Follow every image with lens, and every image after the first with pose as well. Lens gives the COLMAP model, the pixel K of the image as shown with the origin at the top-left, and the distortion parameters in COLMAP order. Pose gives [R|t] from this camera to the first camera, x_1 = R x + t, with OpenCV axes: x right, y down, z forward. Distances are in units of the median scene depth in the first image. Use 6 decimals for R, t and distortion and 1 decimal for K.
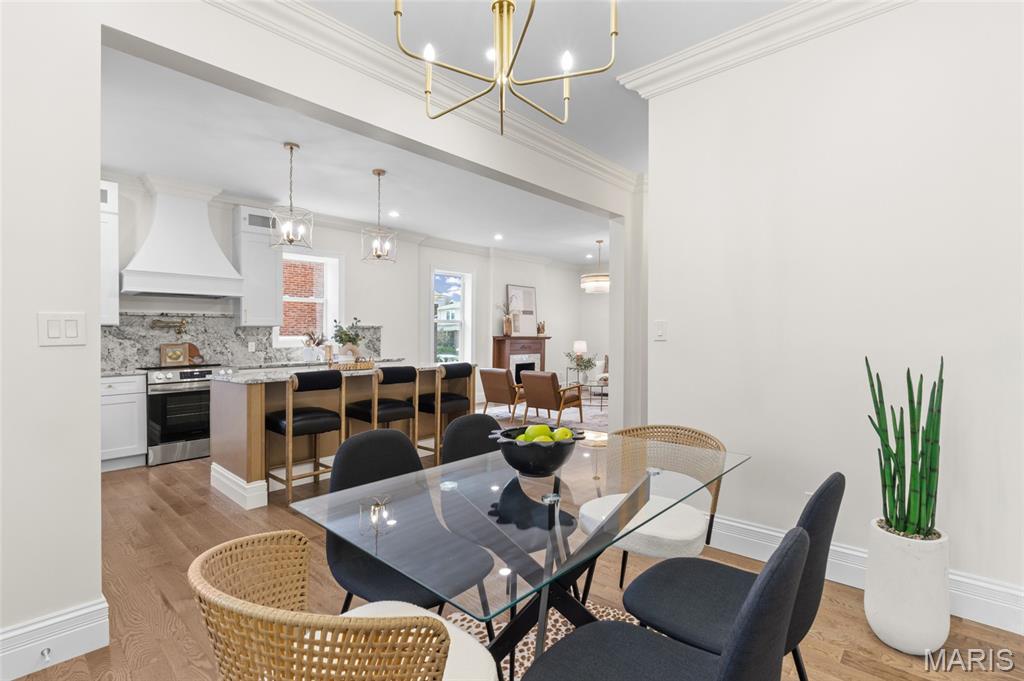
lens RADIAL K [[465.6, 0, 539.3], [0, 465.6, 313.2], [0, 0, 1]] dist [-0.004004, 0.001384]
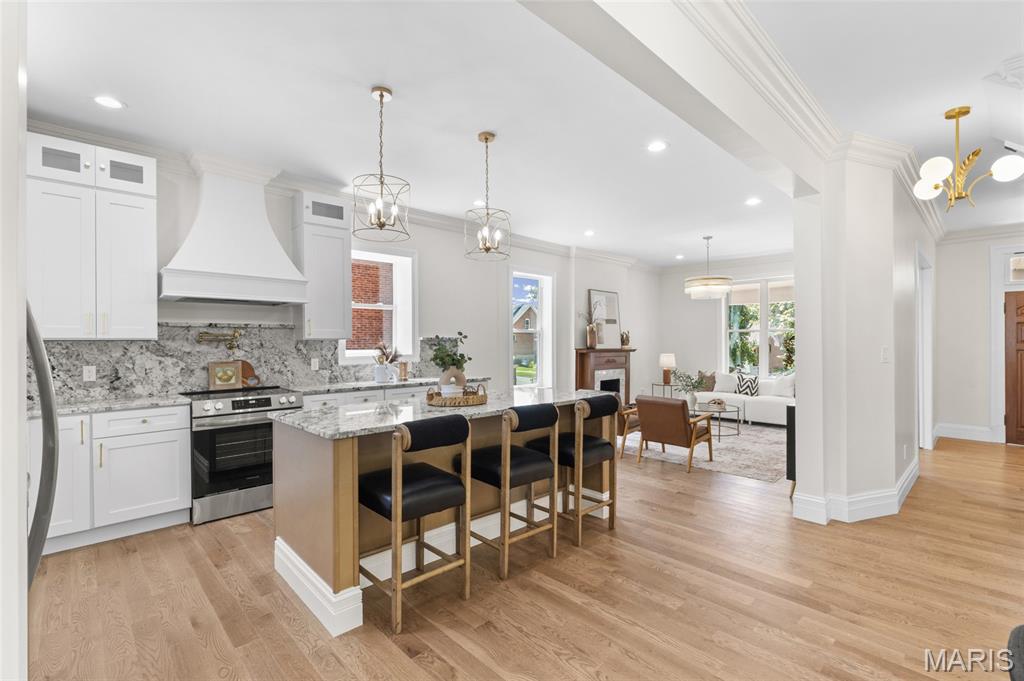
lens RADIAL K [[465.6, 0, 544.7], [0, 465.6, 322.8], [0, 0, 1]] dist [-0.004004, 0.001384]
pose [[0.998063, 0.003460, -0.062110, -0.175738], [-0.003020, 0.999970, 0.007184, -0.008600], [0.062133, -0.006982, 0.998043, 0.222461]]
